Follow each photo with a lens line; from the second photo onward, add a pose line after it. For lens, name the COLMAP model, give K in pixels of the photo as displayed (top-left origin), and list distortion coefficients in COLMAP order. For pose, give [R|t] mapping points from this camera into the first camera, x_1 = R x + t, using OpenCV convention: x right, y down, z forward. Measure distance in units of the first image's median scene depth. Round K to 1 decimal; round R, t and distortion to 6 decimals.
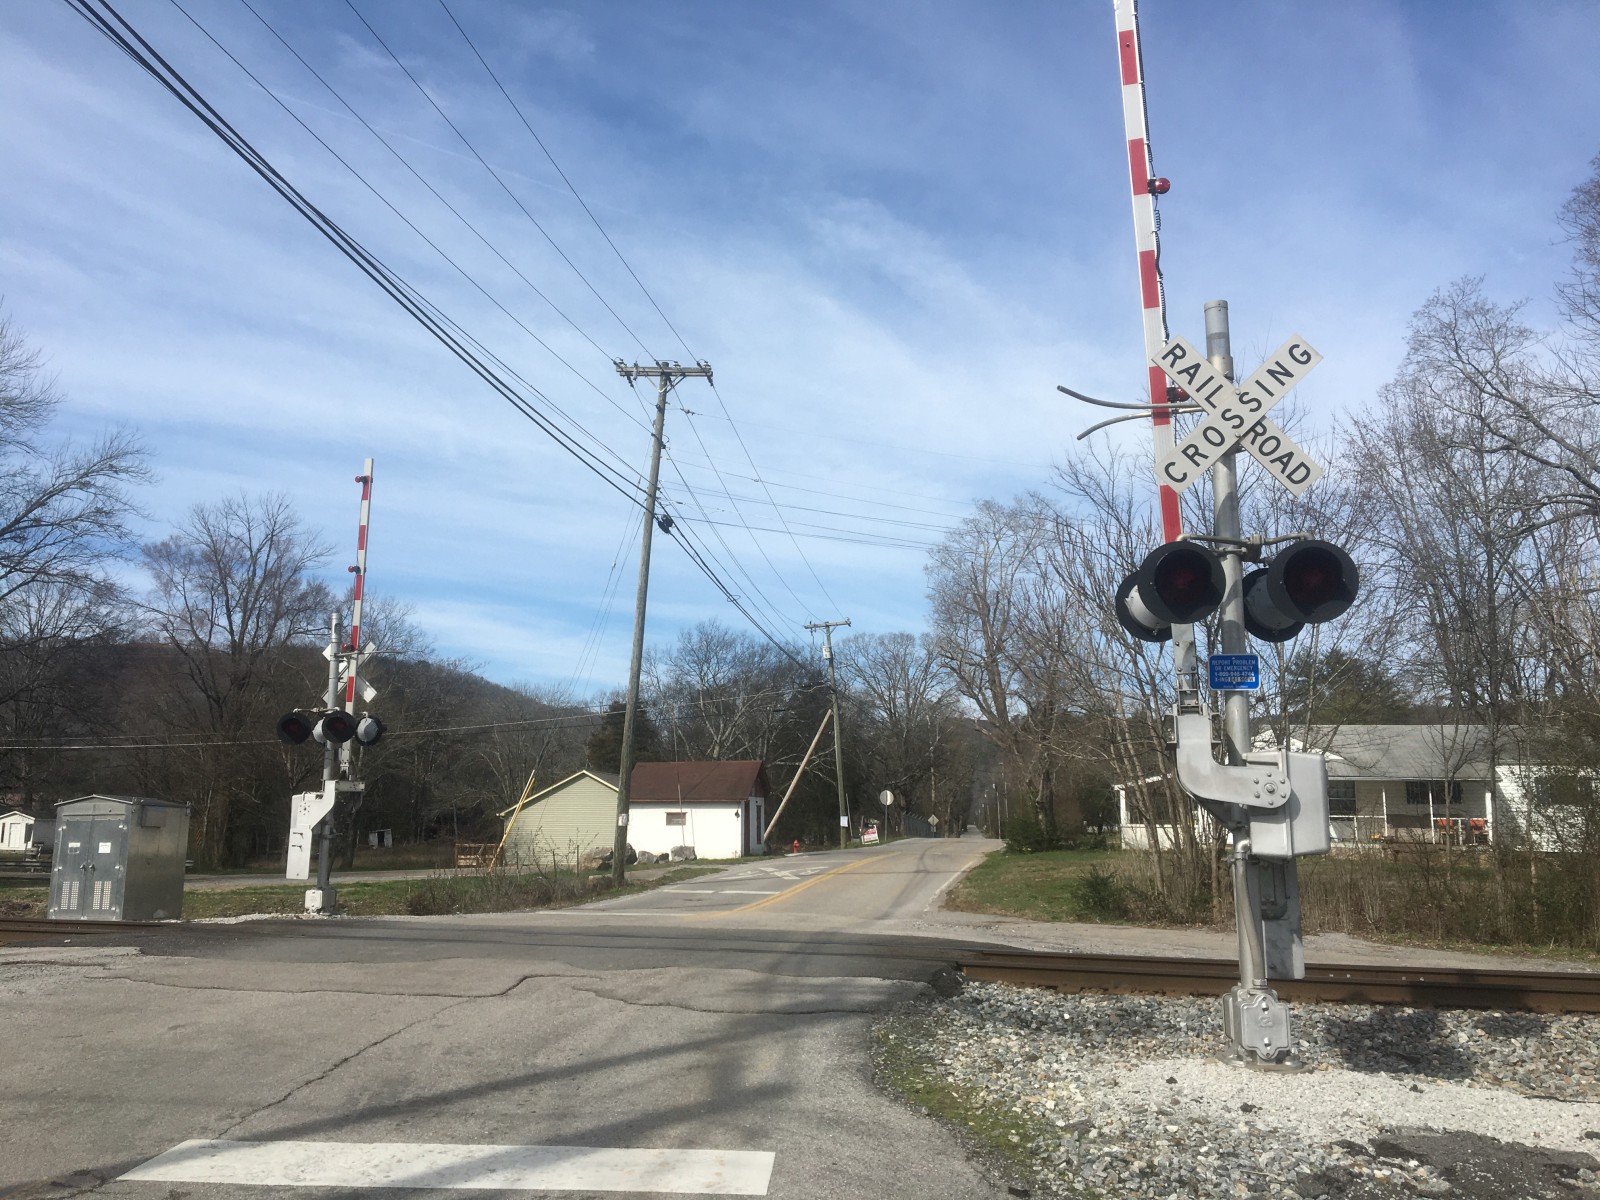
lens RADIAL K [[1330.4, 0, 783.7], [0, 1330.4, 592.3], [0, 0, 1]] dist [0.071745, -0.102999]
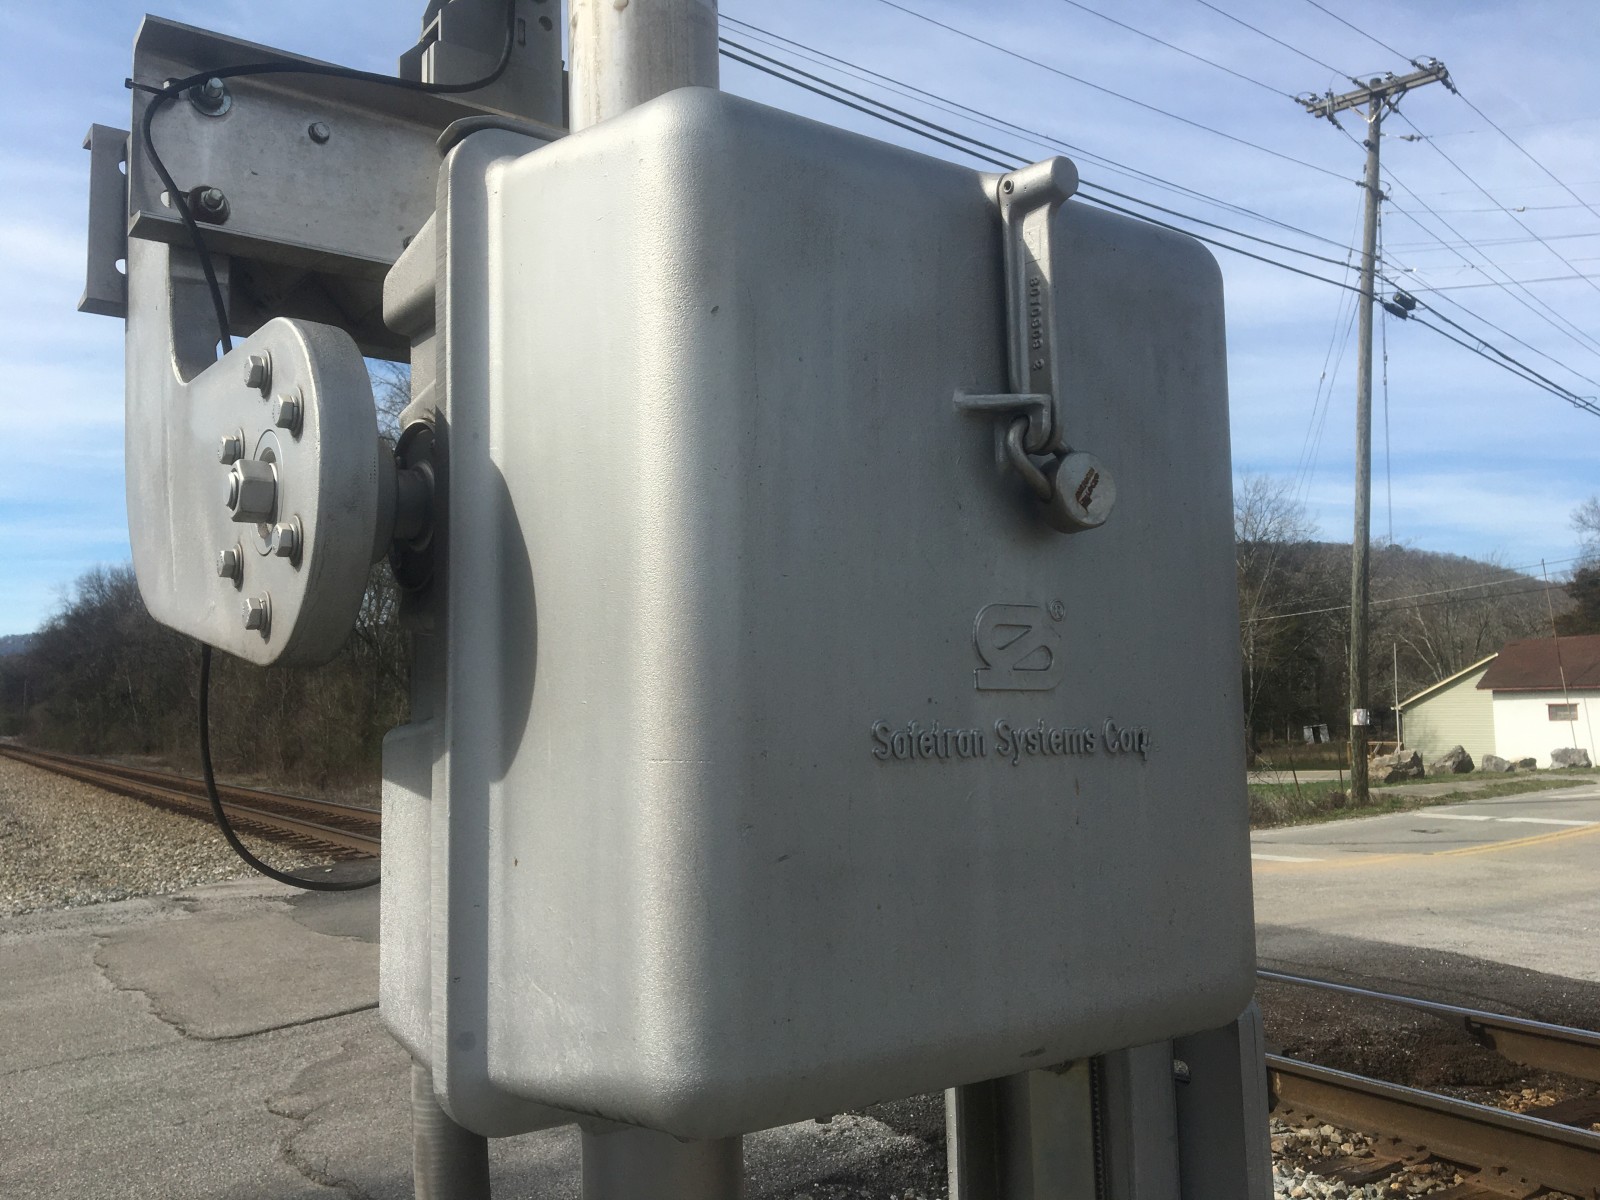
lens RADIAL K [[1330.4, 0, 797.5], [0, 1330.4, 595.3], [0, 0, 1]] dist [0.071745, -0.102999]
pose [[0.754941, -0.070490, -0.651993, 0.129248], [0.122996, 0.991783, 0.035190, 0.037743], [0.644155, -0.106759, 0.757408, 0.233217]]
